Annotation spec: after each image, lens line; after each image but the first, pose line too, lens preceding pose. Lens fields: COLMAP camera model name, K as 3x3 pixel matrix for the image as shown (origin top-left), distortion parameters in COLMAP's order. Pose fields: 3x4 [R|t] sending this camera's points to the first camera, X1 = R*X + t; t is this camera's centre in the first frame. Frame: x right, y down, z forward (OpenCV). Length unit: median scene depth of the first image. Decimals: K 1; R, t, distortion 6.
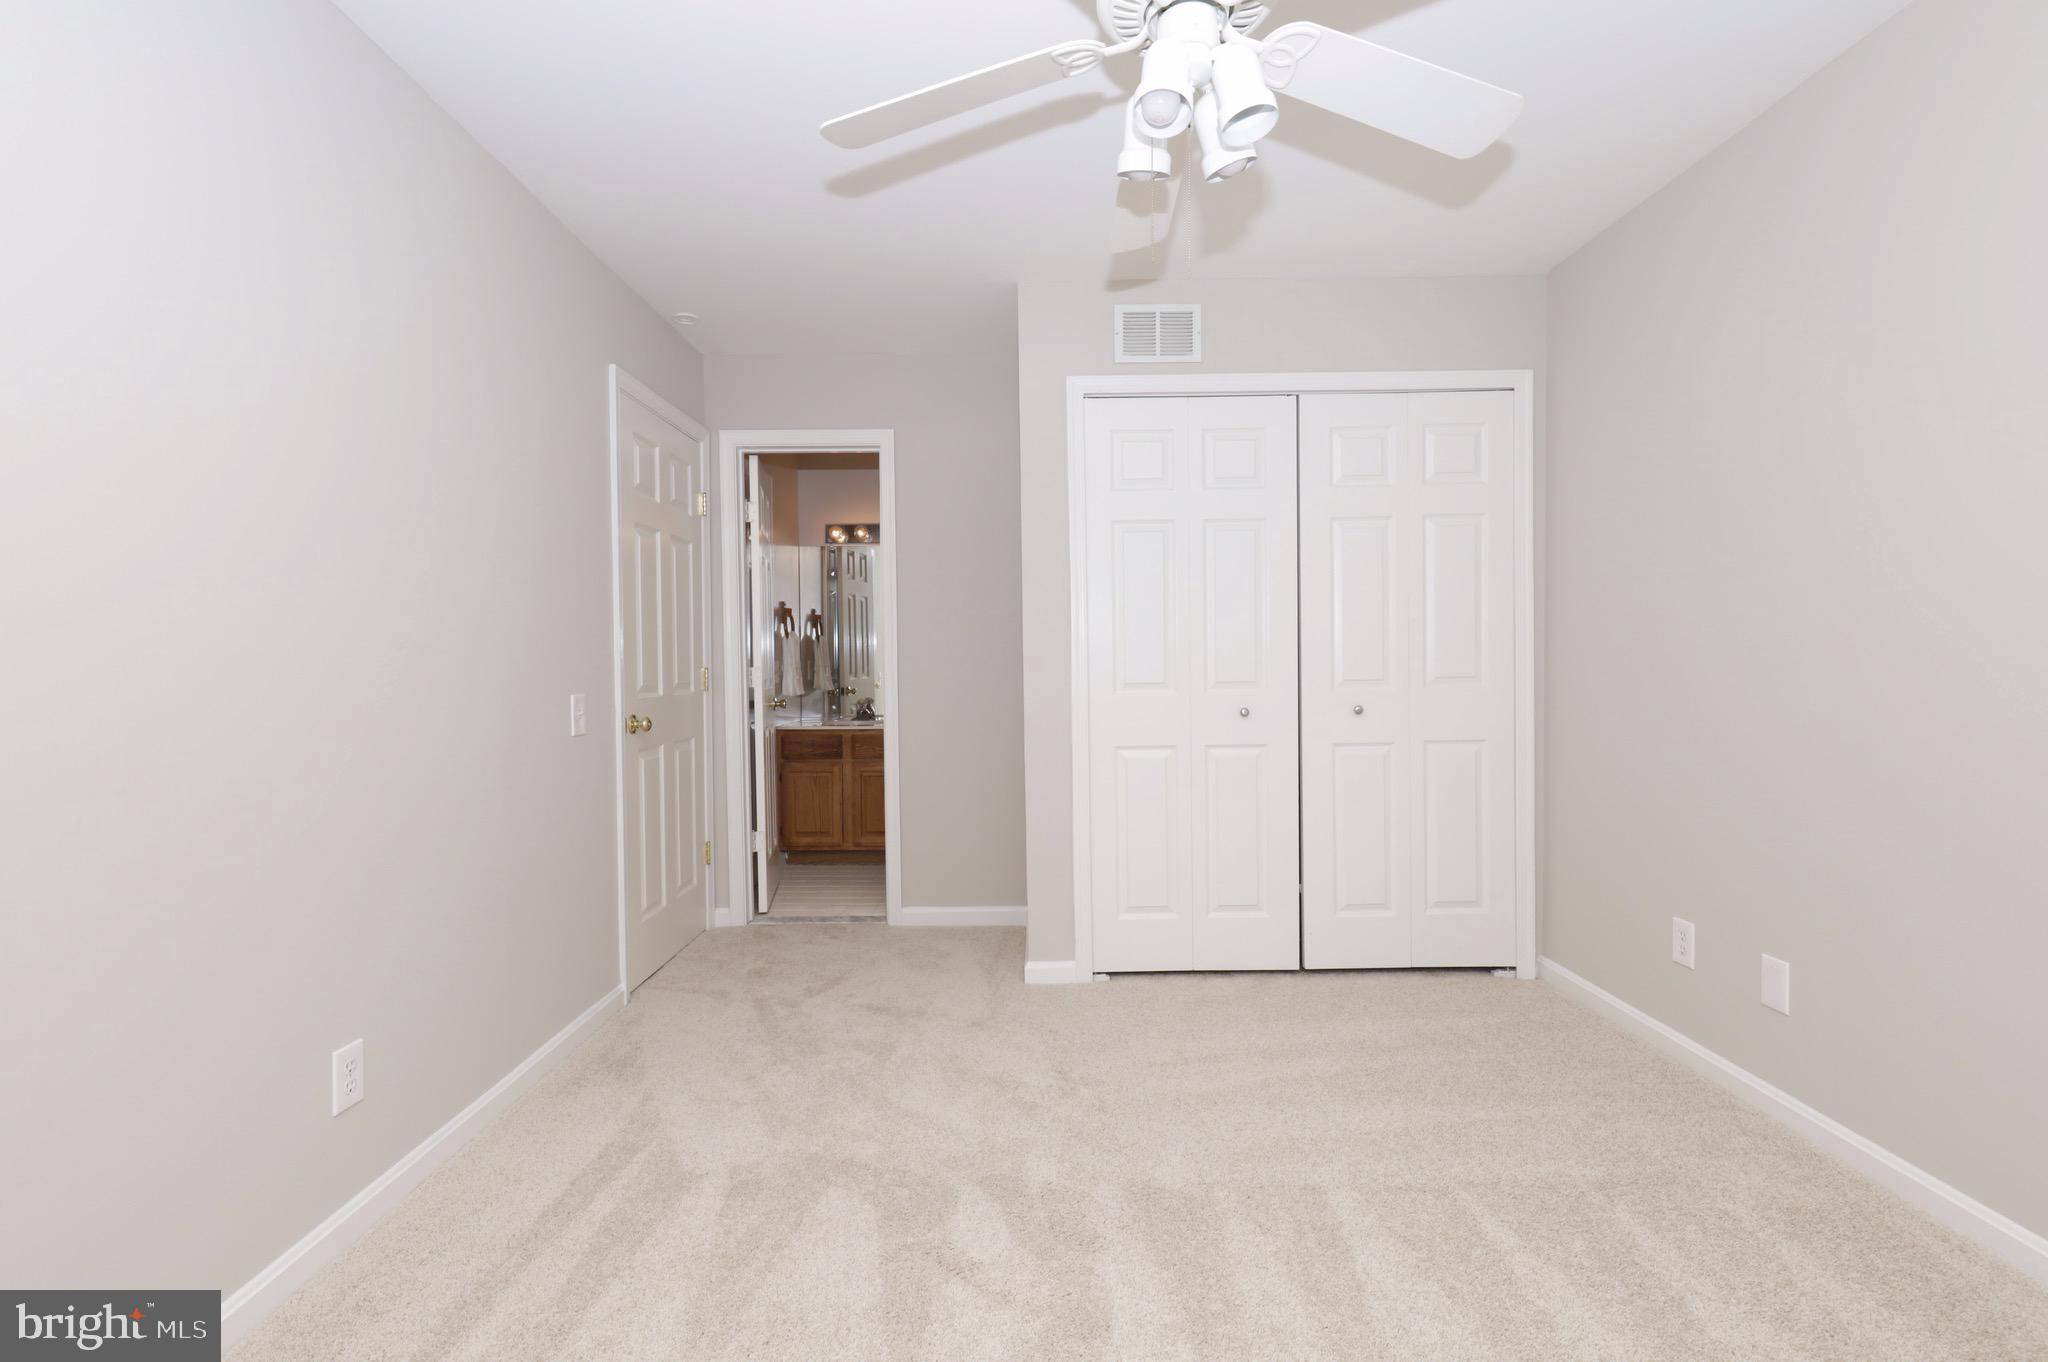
lens RADIAL K [[933.0, 0, 1022.6], [0, 933.0, 684.3], [0, 0, 1]] dist [0.022503, 0.000954]
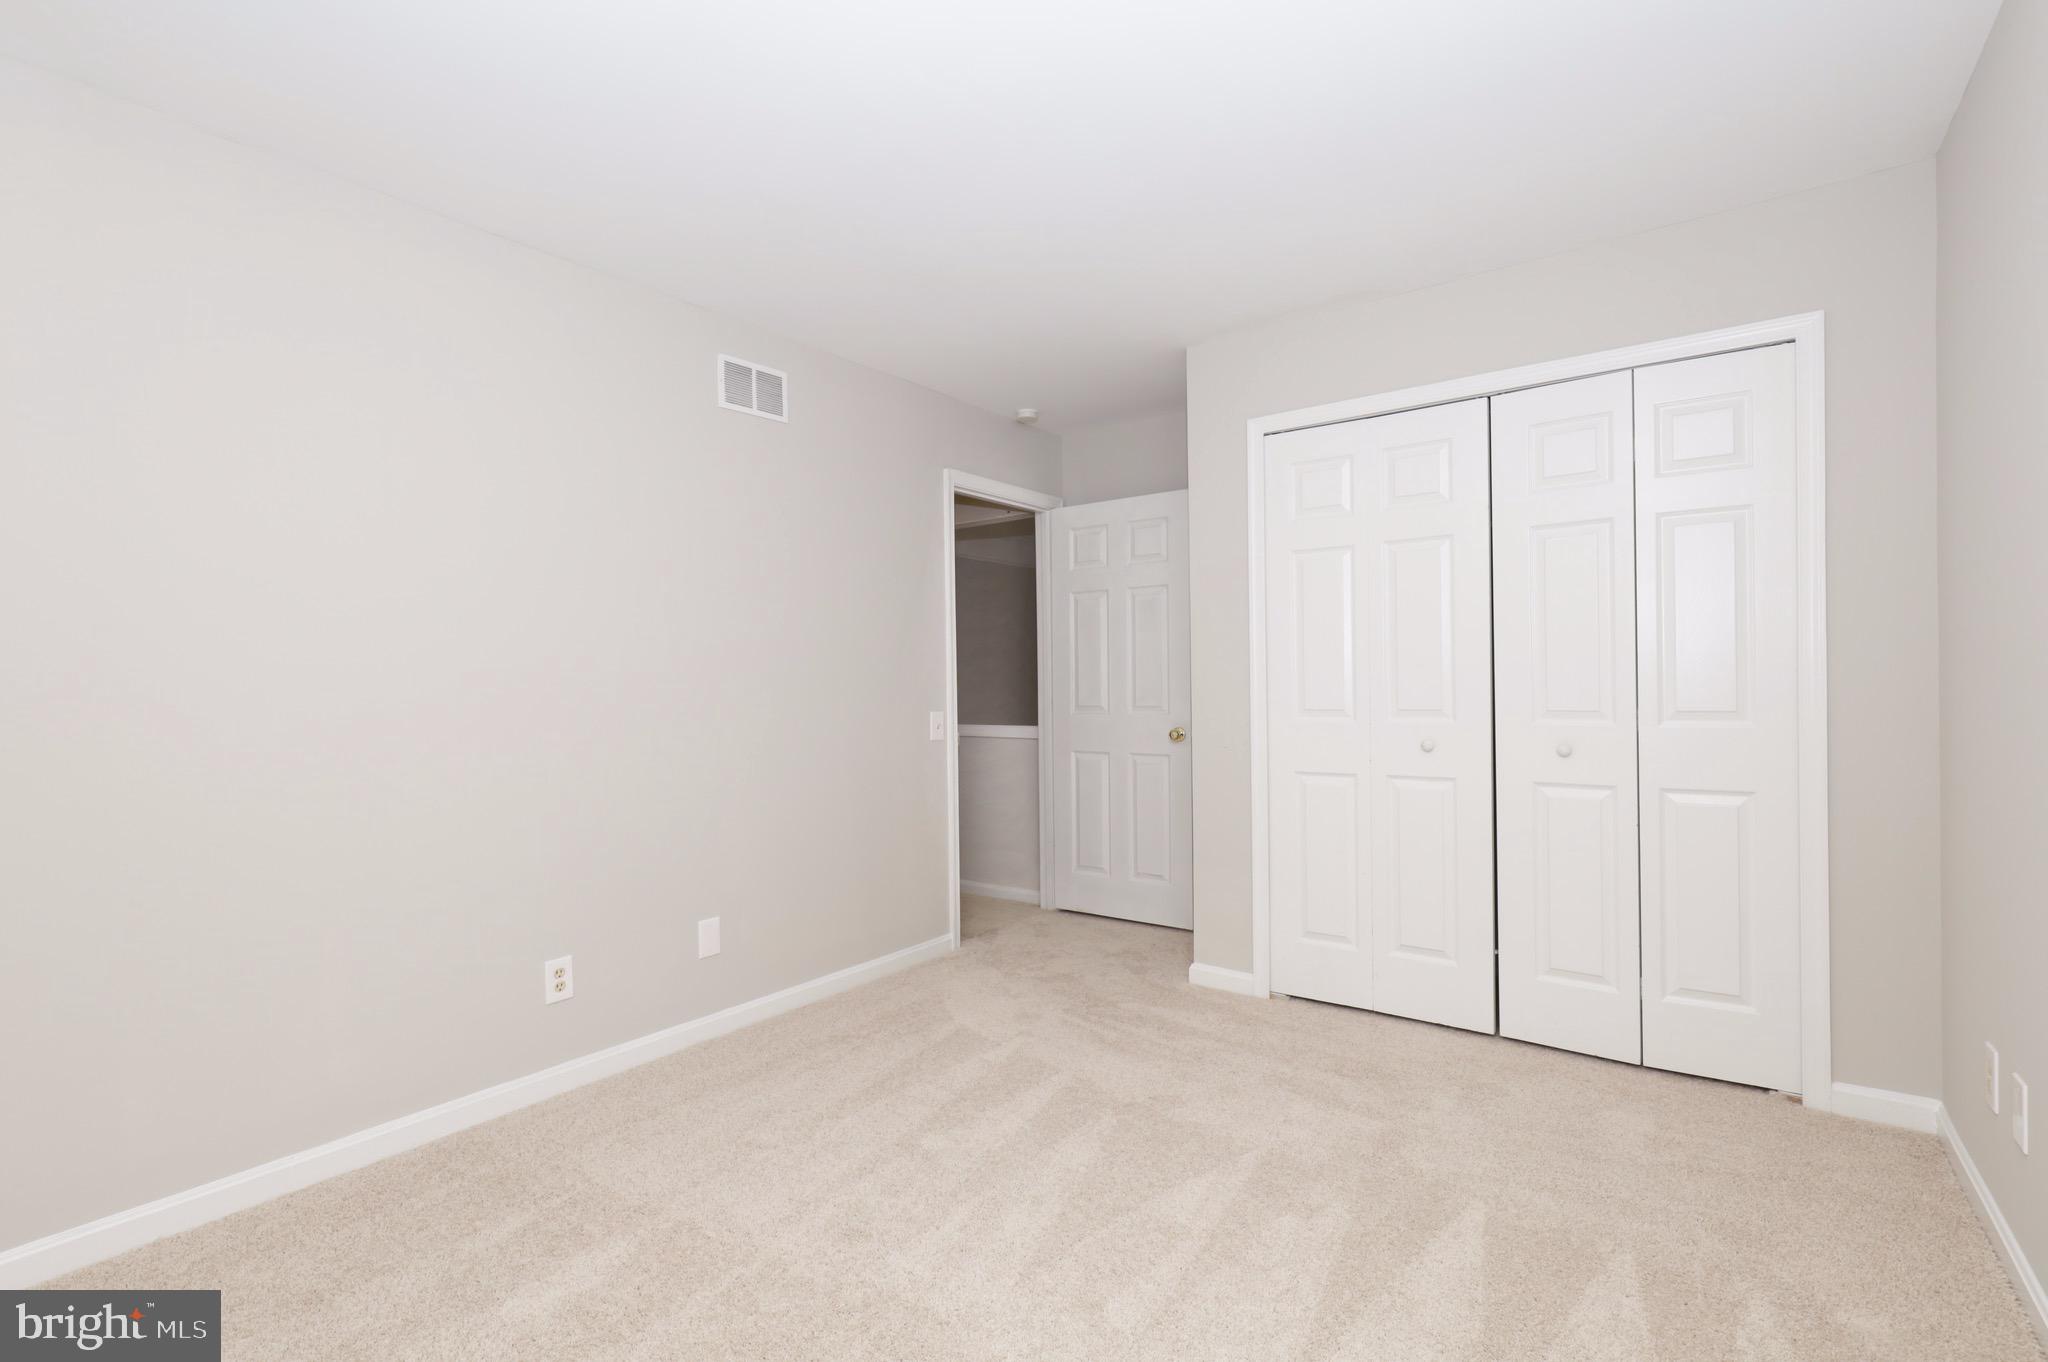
lens RADIAL K [[933.0, 0, 1028.5], [0, 933.0, 684.9], [0, 0, 1]] dist [0.022503, 0.000954]
pose [[0.806233, 0.002446, -0.591594, 0.473617], [-0.015489, 0.999736, -0.016975, -0.005947], [0.591396, 0.022849, 0.806058, 0.001842]]
